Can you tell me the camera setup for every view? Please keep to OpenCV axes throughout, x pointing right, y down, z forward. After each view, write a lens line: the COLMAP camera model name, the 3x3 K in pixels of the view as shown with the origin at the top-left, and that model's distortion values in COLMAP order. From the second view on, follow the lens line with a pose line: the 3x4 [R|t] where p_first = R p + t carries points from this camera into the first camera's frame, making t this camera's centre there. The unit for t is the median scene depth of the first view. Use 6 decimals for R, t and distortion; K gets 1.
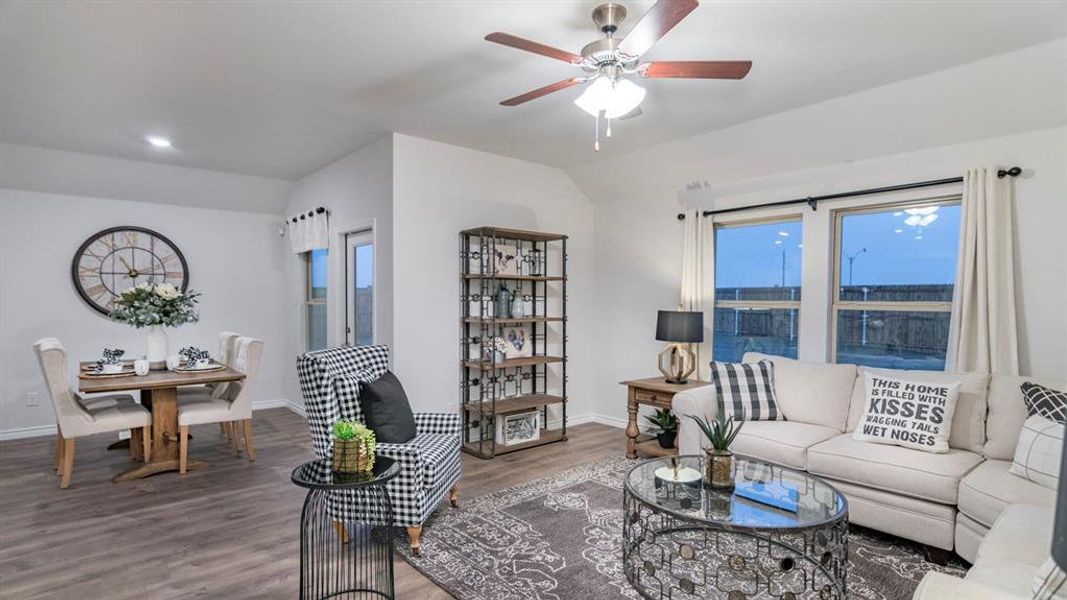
lens RADIAL K [[560.4, 0, 525.1], [0, 560.4, 320.7], [0, 0, 1]] dist [0.003735, 0.000603]
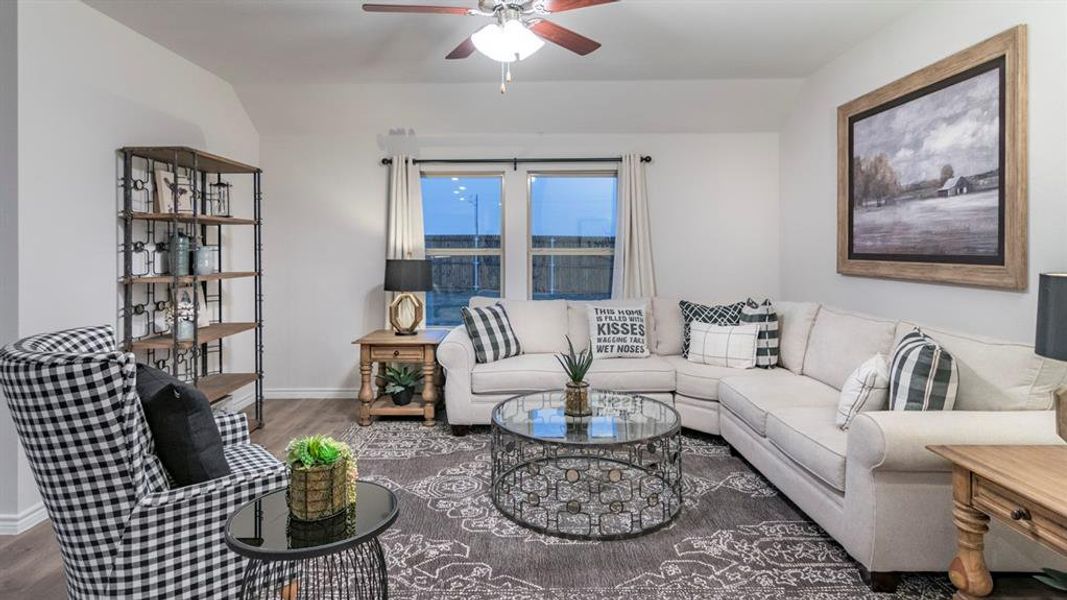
lens RADIAL K [[576.5, 0, 534.6], [0, 576.5, 250.3], [0, 0, 1]] dist [-0.004748, 0.000185]
pose [[0.637010, -0.009179, 0.770801, -0.384759], [0.035952, 0.999195, -0.017813, -0.008351], [-0.770017, 0.039059, 0.636827, 0.219371]]
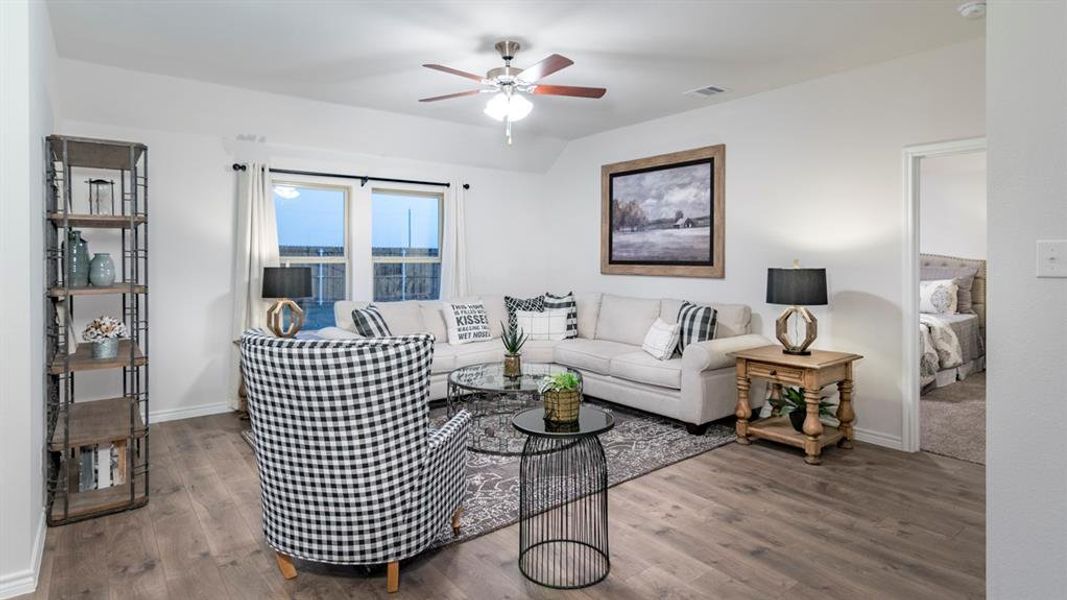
lens RADIAL K [[560.4, 0, 543.5], [0, 560.4, 262.8], [0, 0, 1]] dist [0.003735, 0.000603]
pose [[0.013882, -0.014837, 0.999794, -0.778936], [0.039557, 0.999115, 0.014278, -0.023554], [-0.999121, 0.039350, 0.014456, 0.581583]]
